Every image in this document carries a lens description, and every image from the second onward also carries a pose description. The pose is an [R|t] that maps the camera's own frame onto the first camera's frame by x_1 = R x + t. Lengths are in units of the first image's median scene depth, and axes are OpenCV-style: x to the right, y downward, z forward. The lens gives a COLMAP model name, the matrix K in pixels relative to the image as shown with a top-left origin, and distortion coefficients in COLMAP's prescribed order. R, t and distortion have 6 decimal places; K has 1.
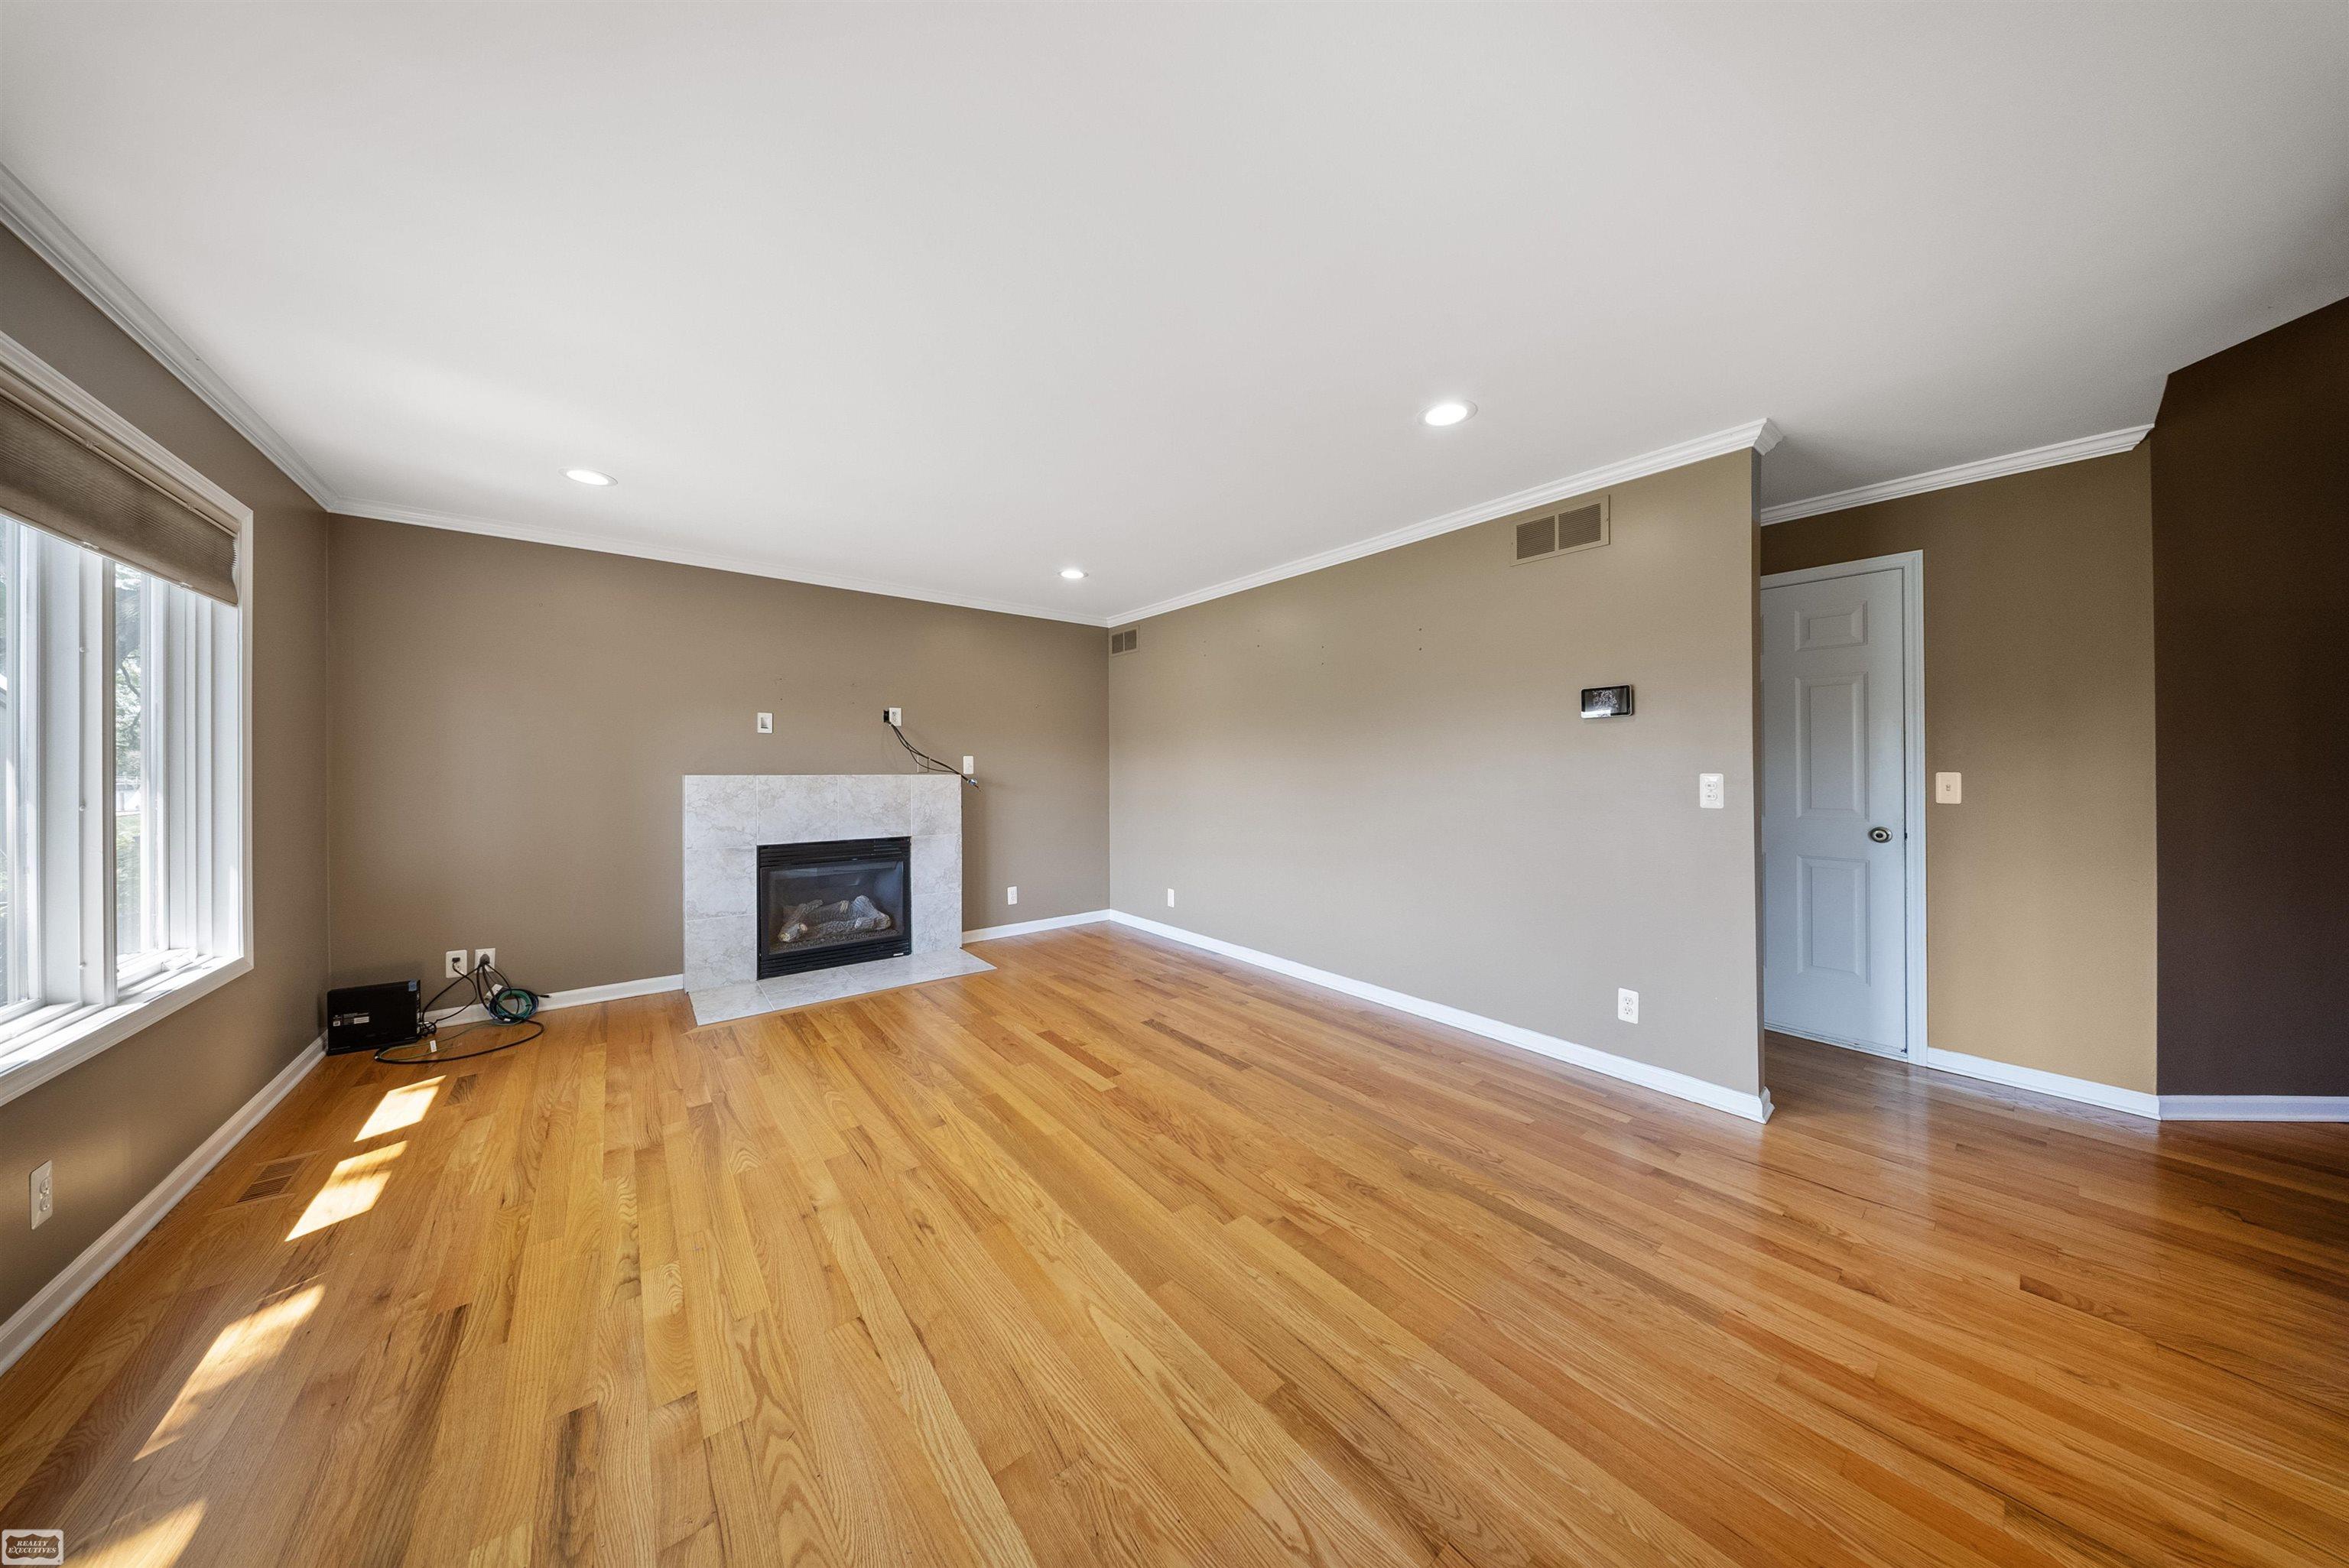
lens RADIAL K [[716.8, 0, 1181.6], [0, 716.8, 762.3], [0, 0, 1]] dist [0.001356, 0.000029]
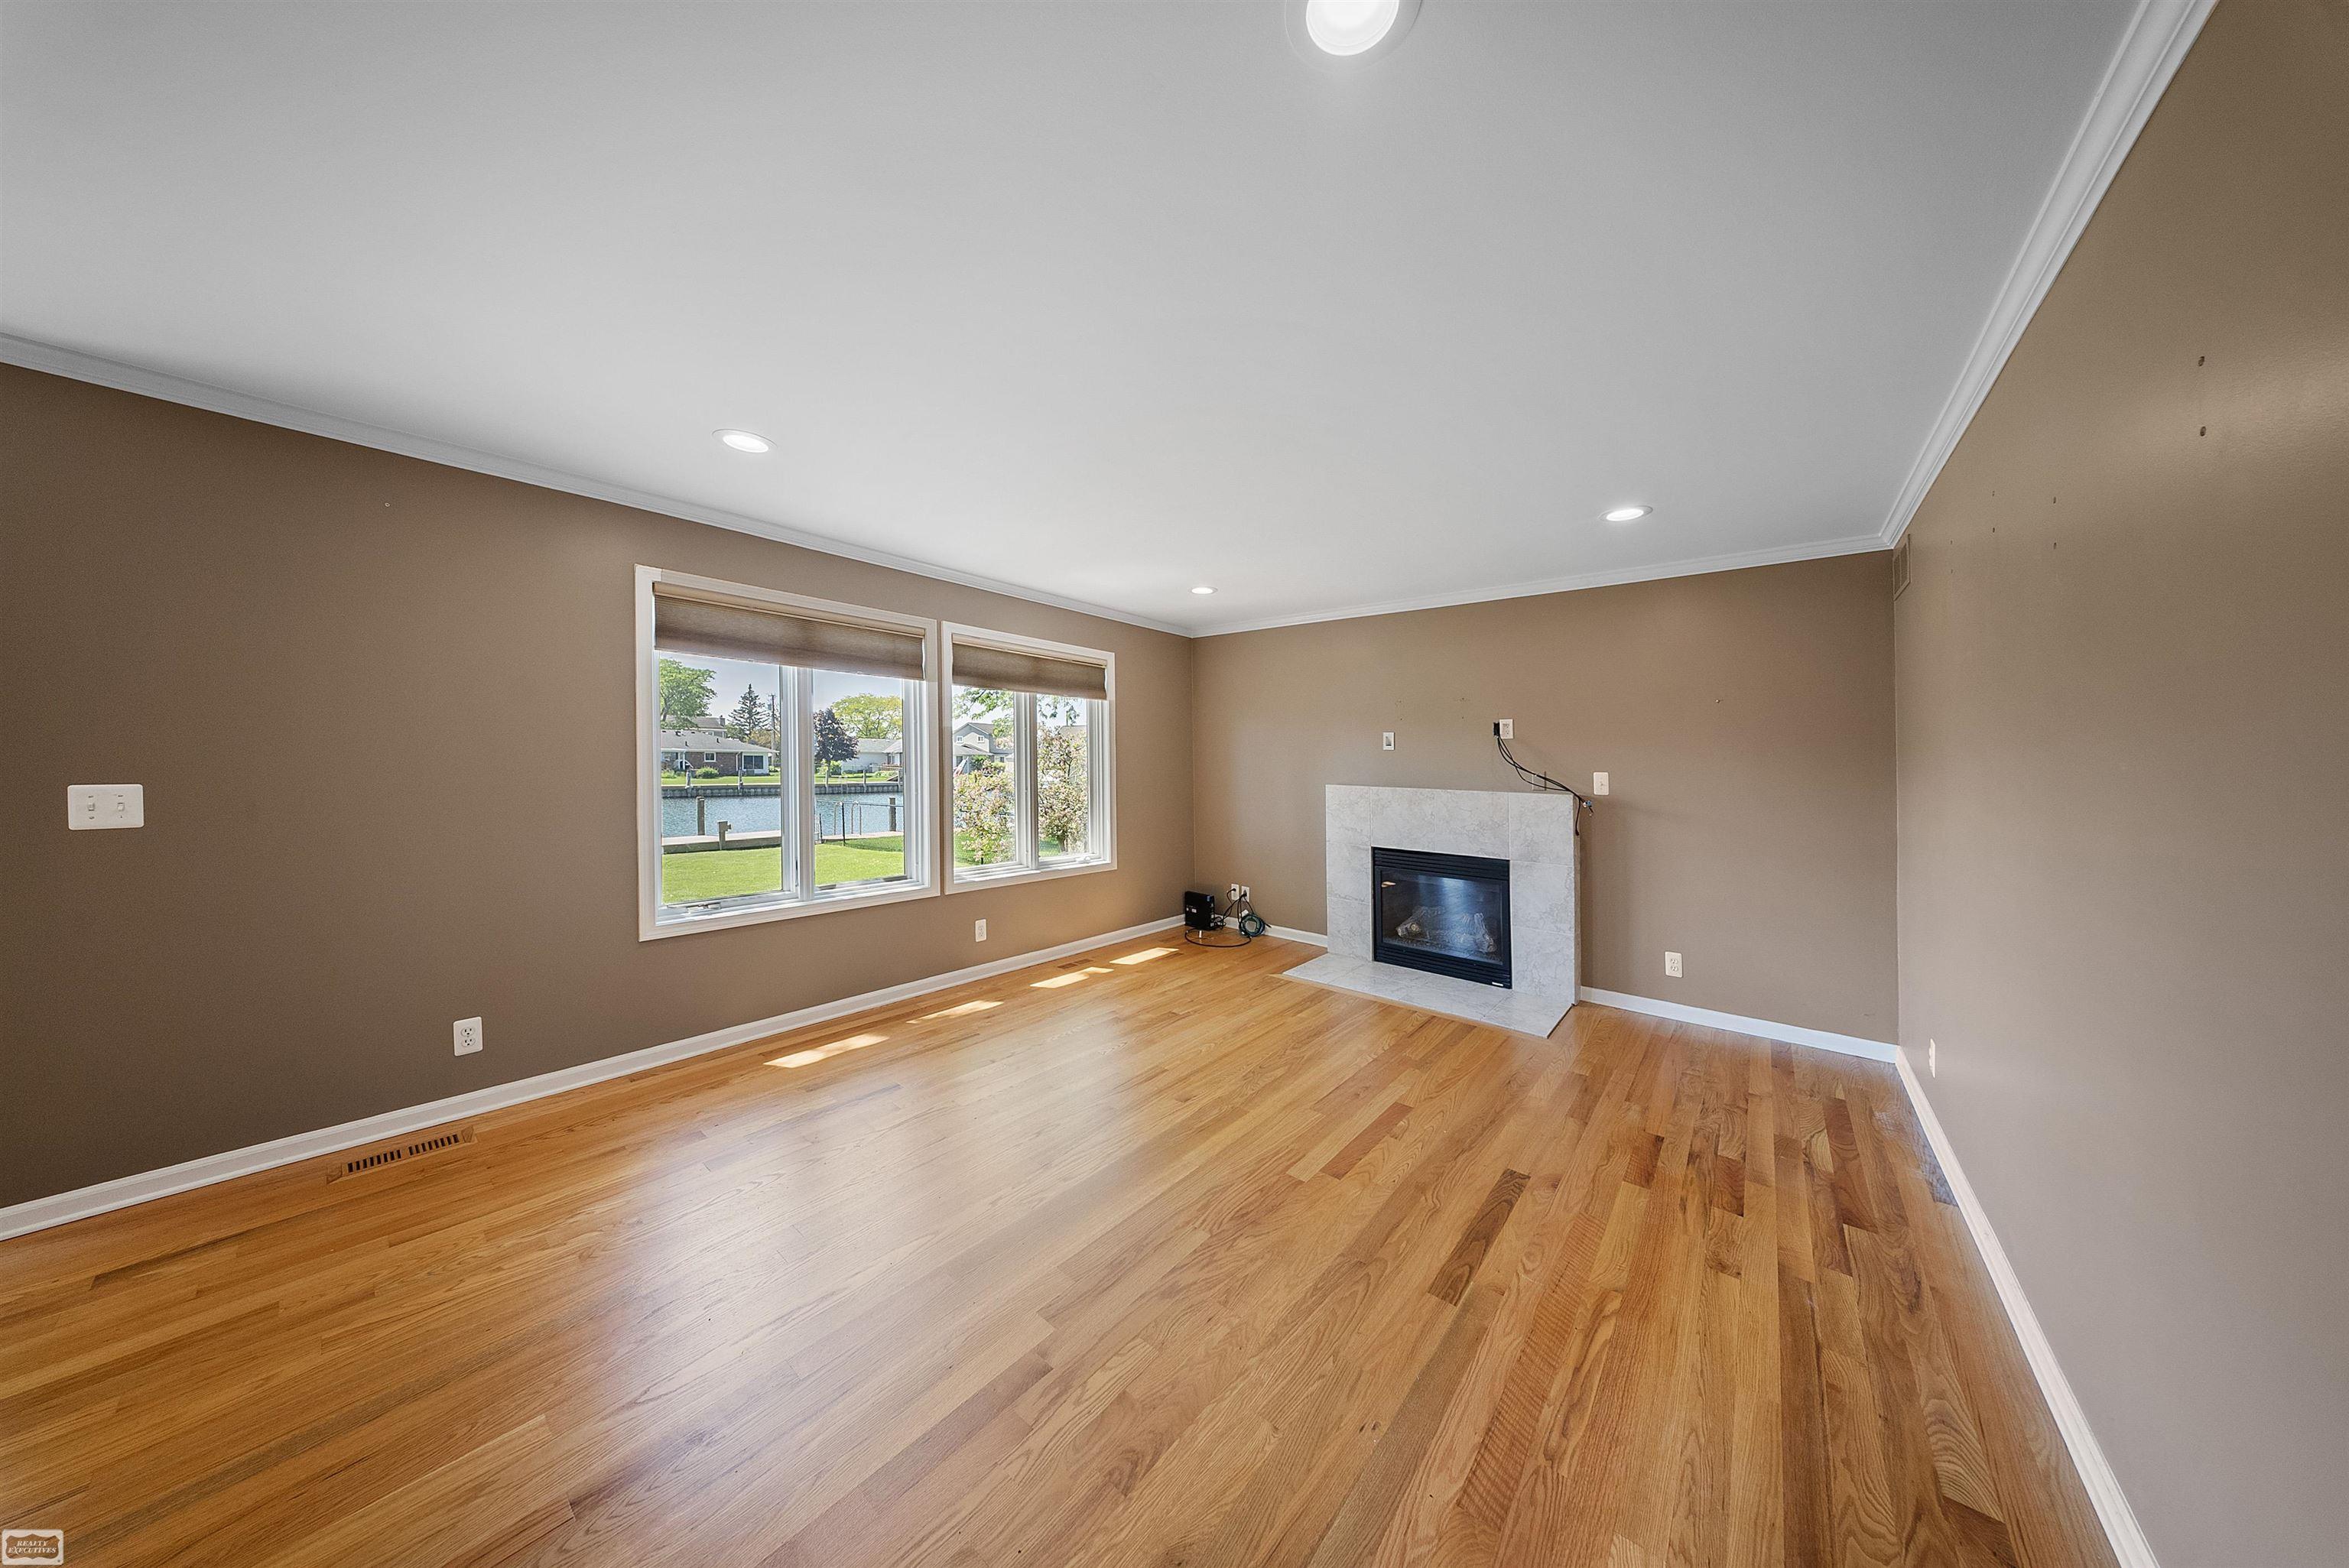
lens RADIAL K [[685.6, 0, 1193.6], [0, 685.6, 766.1], [0, 0, 1]] dist [-0.001181, -0.000112]
pose [[0.201997, 0.012075, -0.979312, 0.529329], [-0.007783, 0.999912, 0.010724, -0.029774], [0.979355, 0.005456, 0.202073, 0.574139]]
